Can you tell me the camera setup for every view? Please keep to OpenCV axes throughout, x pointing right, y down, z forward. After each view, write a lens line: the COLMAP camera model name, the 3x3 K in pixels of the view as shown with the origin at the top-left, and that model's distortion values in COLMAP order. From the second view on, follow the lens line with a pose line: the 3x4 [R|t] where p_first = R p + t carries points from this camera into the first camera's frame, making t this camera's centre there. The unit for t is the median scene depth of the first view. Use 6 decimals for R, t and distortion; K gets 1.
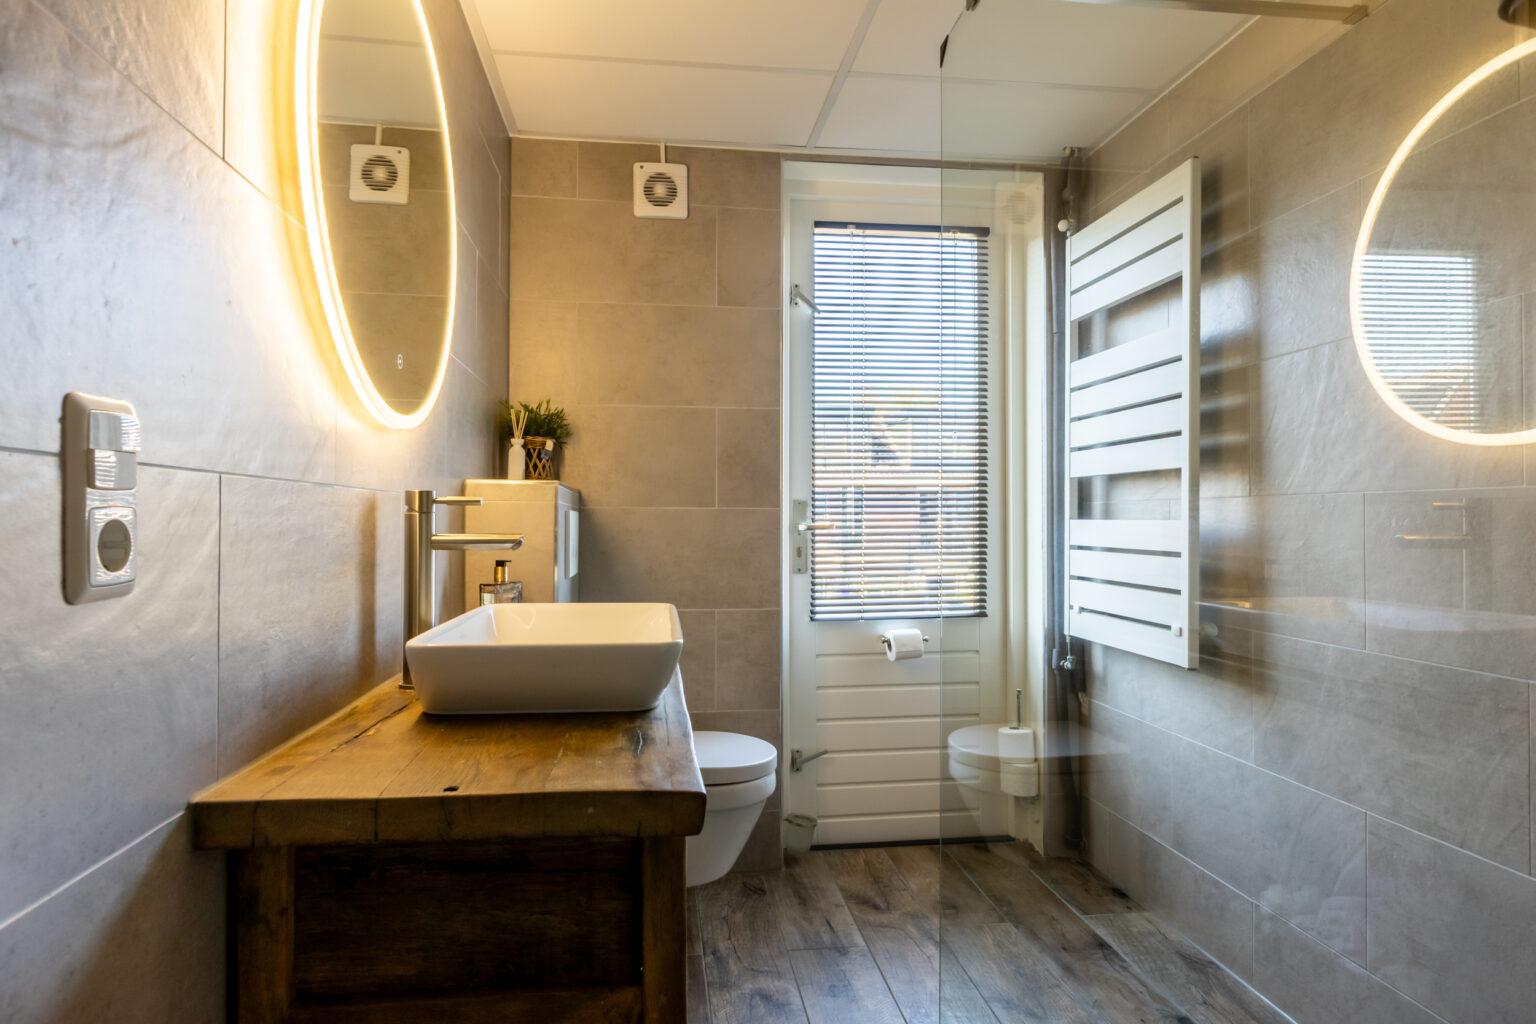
lens RADIAL K [[838.6, 0, 769.8], [0, 838.6, 517.8], [0, 0, 1]] dist [-0.003228, 0.000924]
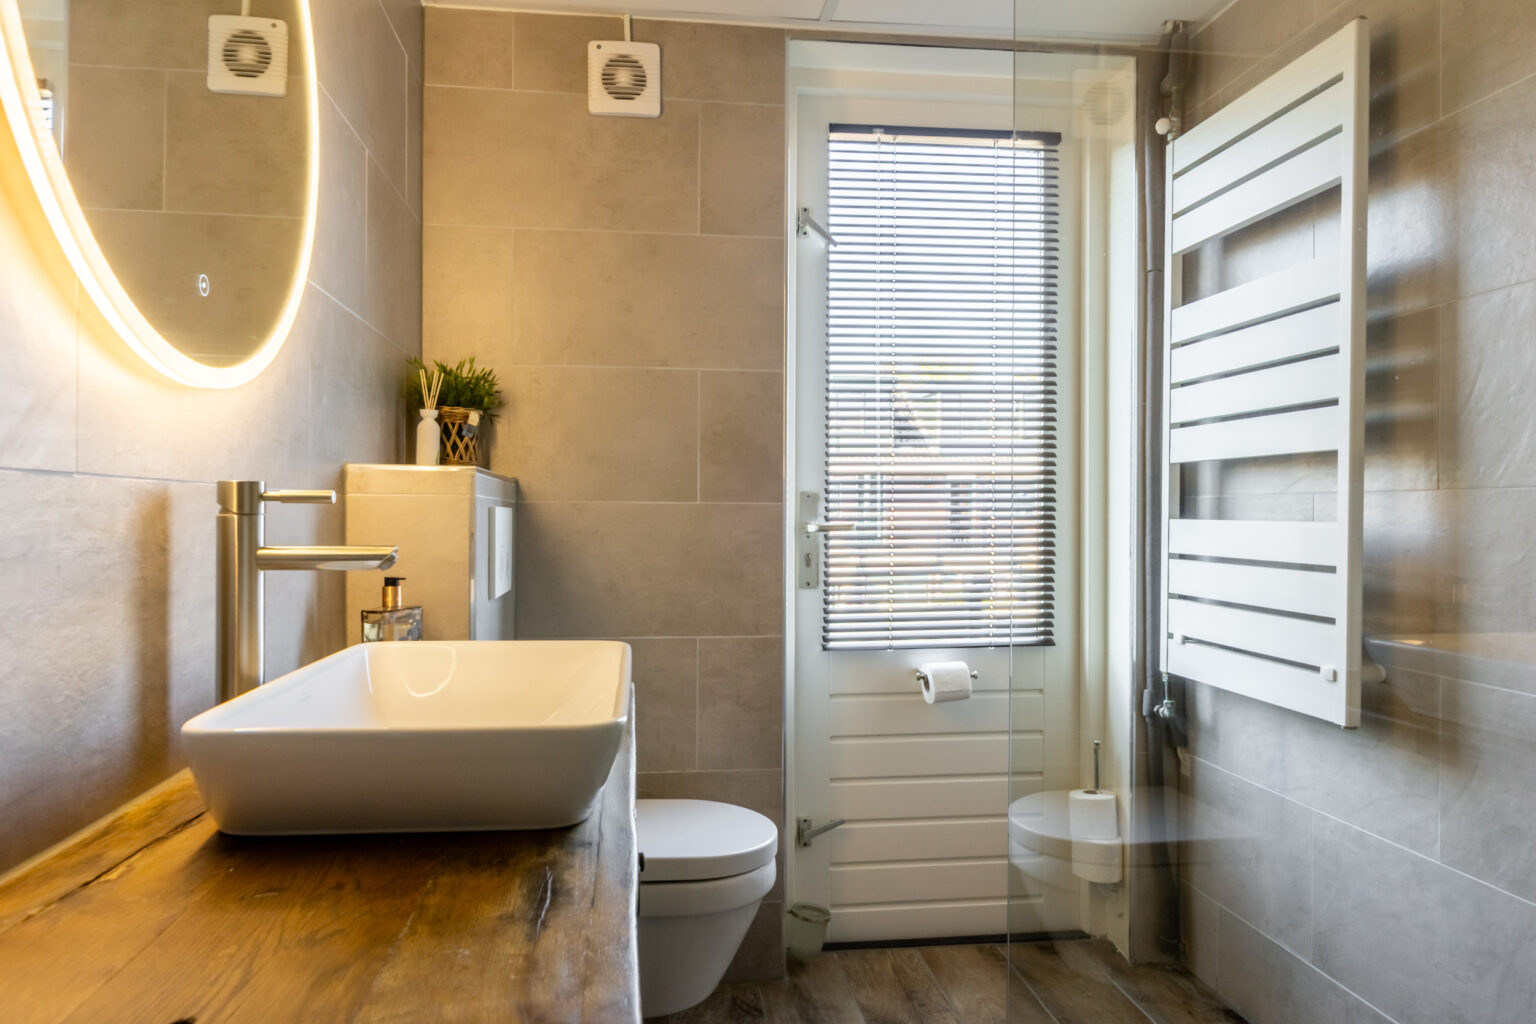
lens RADIAL K [[934.1, 0, 752.2], [0, 934.1, 504.6], [0, 0, 1]] dist [0.002820, -0.001107]
pose [[0.999725, 0.002875, -0.023263, 0.004512], [-0.002936, 0.999992, -0.002591, -0.008368], [0.023255, 0.002659, 0.999726, 0.169782]]
